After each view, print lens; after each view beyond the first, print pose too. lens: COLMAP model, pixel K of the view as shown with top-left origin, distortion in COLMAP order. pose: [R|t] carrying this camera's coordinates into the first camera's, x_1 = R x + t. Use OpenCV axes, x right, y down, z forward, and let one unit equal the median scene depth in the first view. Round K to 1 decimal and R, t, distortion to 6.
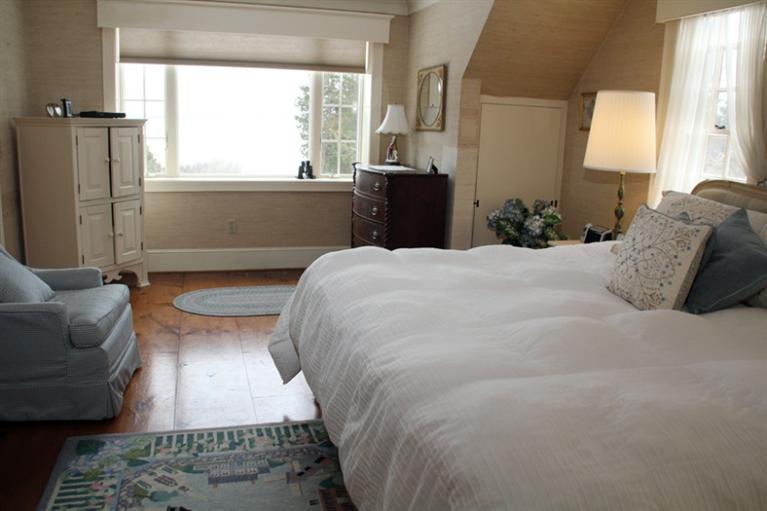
lens RADIAL K [[630.3, 0, 378.3], [0, 630.3, 256.1], [0, 0, 1]] dist [-0.153398, 0.092358]
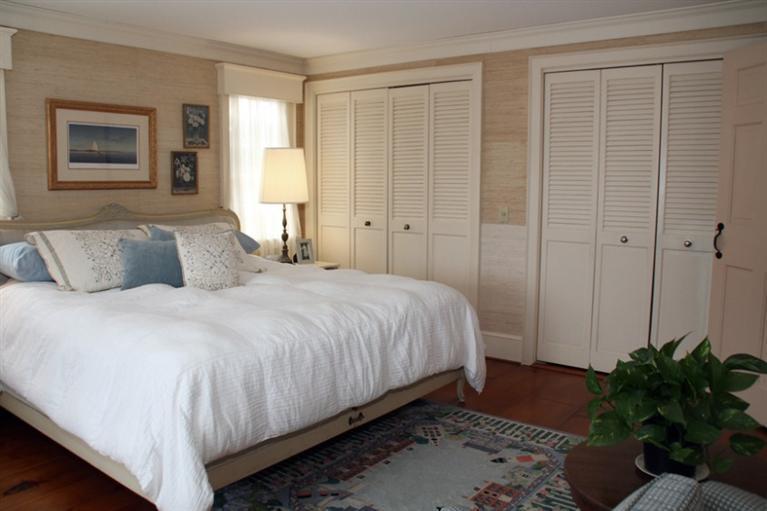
lens RADIAL K [[630.3, 0, 383.3], [0, 630.3, 255.2], [0, 0, 1]] dist [-0.153398, 0.092358]
pose [[-0.574392, -0.129393, 0.808289, -1.004308], [0.147660, 0.954852, 0.257786, -0.327792], [-0.805152, 0.267422, -0.529353, 1.387929]]
